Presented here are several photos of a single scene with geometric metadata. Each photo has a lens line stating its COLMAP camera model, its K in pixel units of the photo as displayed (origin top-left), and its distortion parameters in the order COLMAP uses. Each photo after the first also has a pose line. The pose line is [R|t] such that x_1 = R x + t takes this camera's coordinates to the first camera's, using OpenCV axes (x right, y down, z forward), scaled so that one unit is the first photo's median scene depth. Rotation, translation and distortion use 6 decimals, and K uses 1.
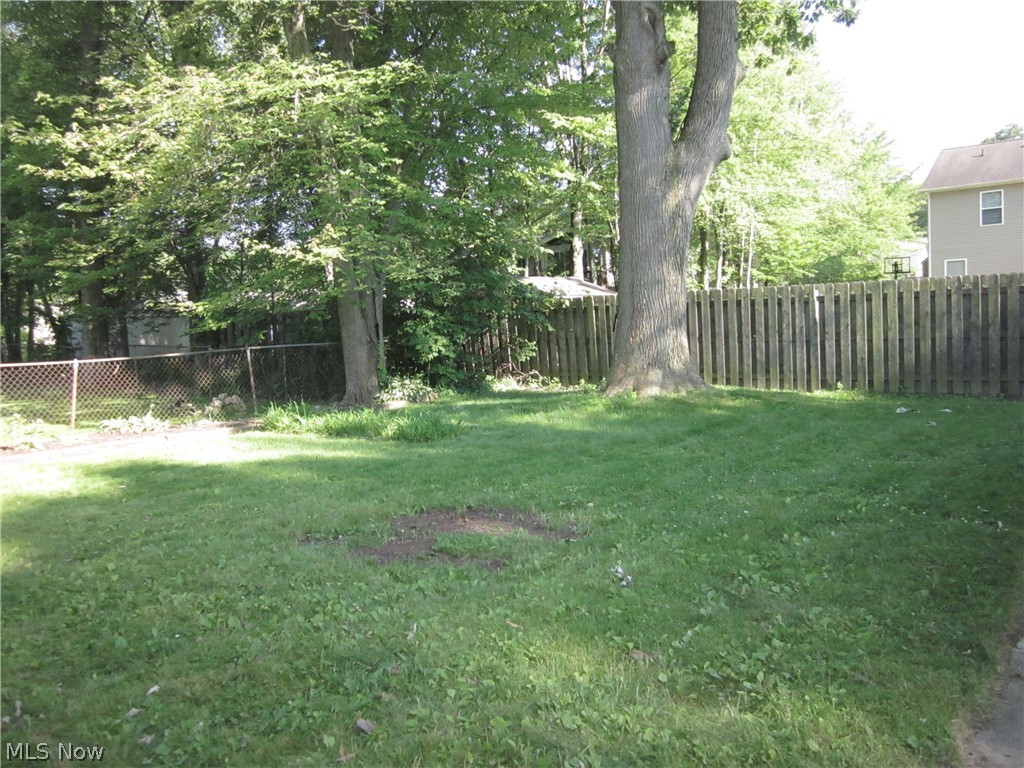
lens RADIAL K [[848.1, 0, 511.3], [0, 848.1, 387.2], [0, 0, 1]] dist [-0.041339, 0.007256]
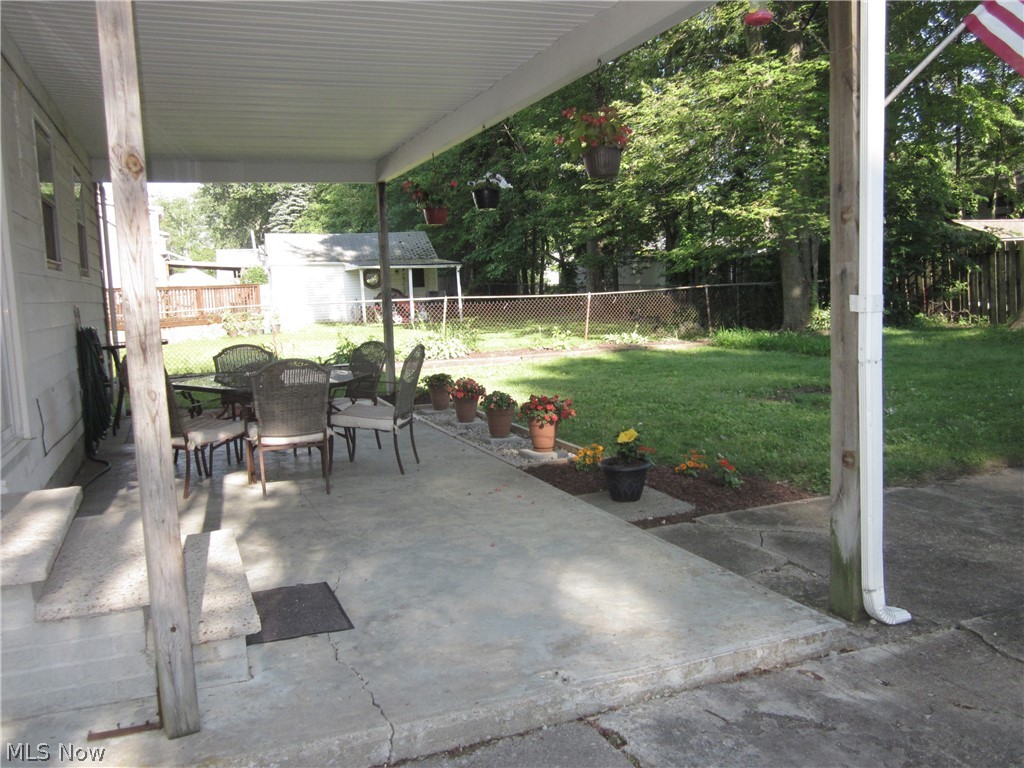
lens RADIAL K [[848.1, 0, 511.3], [0, 848.1, 387.2], [0, 0, 1]] dist [-0.041339, 0.007256]
pose [[0.855000, 0.063165, -0.514767, 0.114760], [-0.028730, 0.996800, 0.074593, 0.021400], [0.517832, -0.048987, 0.854079, -0.287512]]
